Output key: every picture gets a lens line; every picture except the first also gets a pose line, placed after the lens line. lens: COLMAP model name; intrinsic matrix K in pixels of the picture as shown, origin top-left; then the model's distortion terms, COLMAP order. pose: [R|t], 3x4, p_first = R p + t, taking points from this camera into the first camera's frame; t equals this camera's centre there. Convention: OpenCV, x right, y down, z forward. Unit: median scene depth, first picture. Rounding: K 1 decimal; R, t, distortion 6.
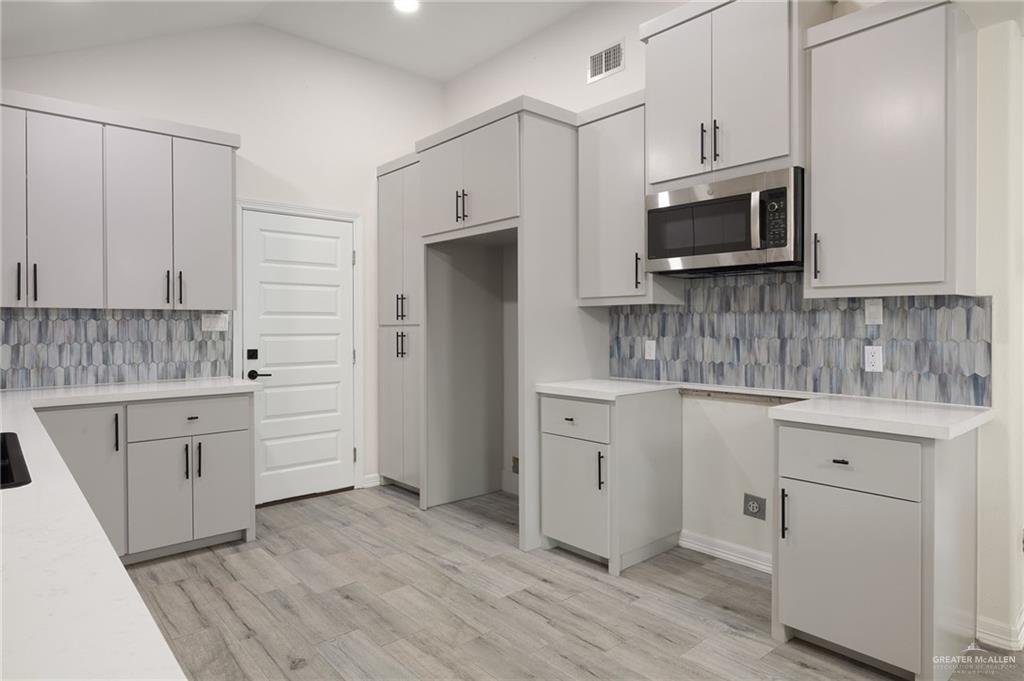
lens RADIAL K [[602.6, 0, 502.9], [0, 602.6, 328.9], [0, 0, 1]] dist [-0.001625, 0.000569]
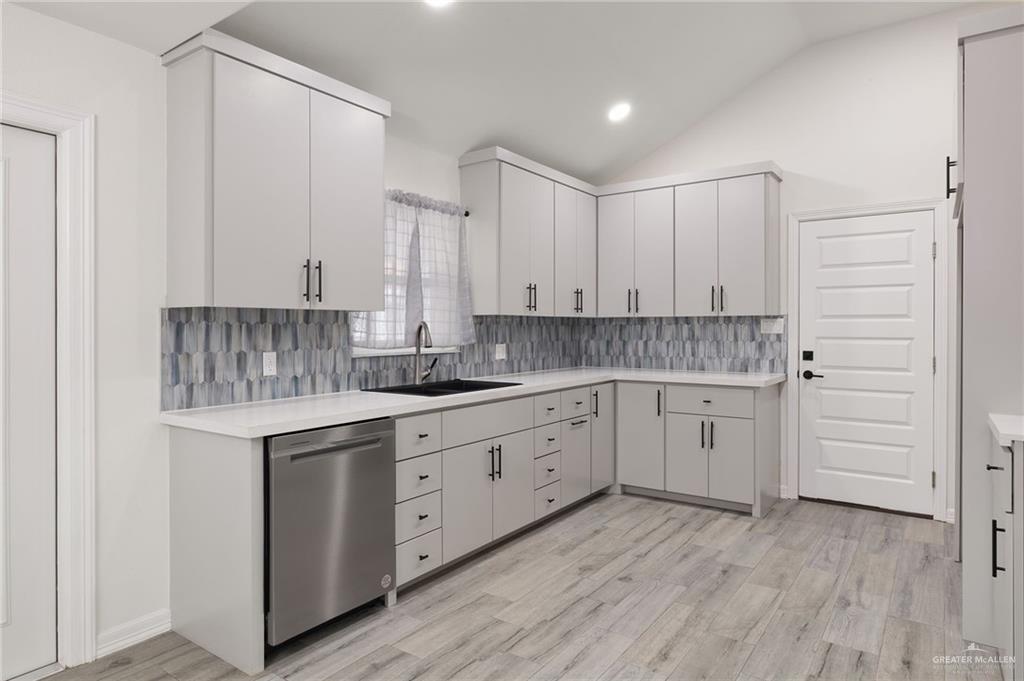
lens RADIAL K [[602.6, 0, 502.9], [0, 602.6, 328.9], [0, 0, 1]] dist [-0.001625, 0.000569]
pose [[0.229160, 0.005235, -0.973375, 0.587666], [-0.005828, 0.999975, 0.004006, -0.007656], [0.973371, 0.004755, 0.229185, 0.267674]]
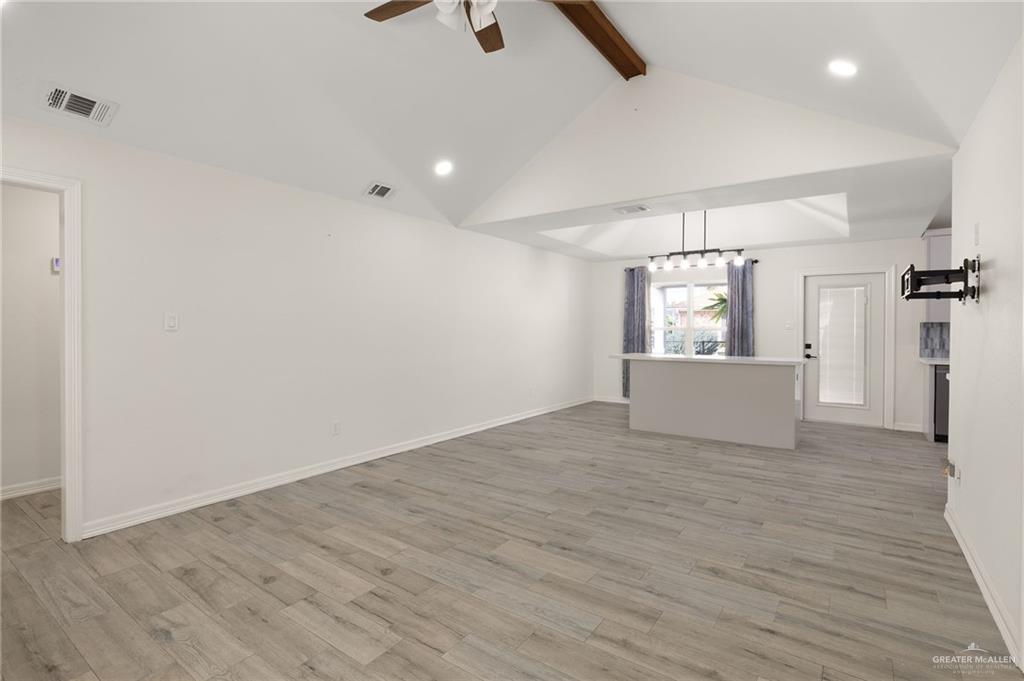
lens RADIAL K [[483.8, 0, 509.8], [0, 483.8, 331.0], [0, 0, 1]] dist [0.000096, 0.000127]
pose [[-0.971274, 0.001654, -0.237956, 1.624515], [-0.001817, 0.999895, 0.014368, -0.019645], [0.237955, 0.014388, -0.971170, 1.363816]]
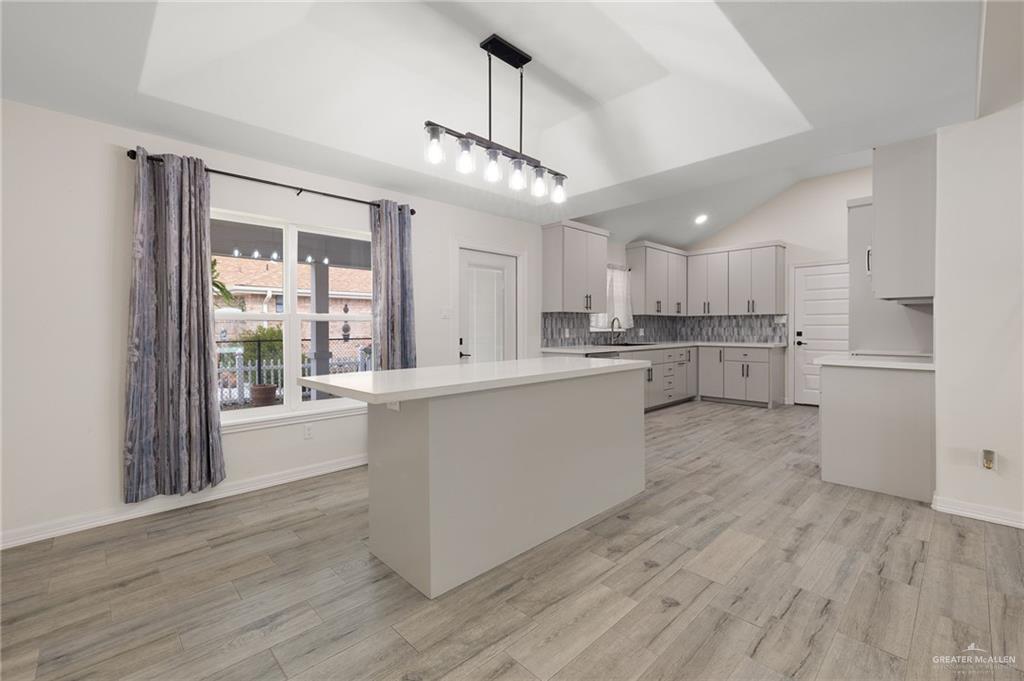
lens RADIAL K [[442.4, 0, 500.8], [0, 442.4, 331.4], [0, 0, 1]] dist [0.000947, 0.000238]
pose [[0.042224, 0.012407, -0.999031, 1.338403], [-0.003555, 0.999918, 0.012268, 0.020955], [0.999102, 0.003033, 0.042265, -0.172905]]
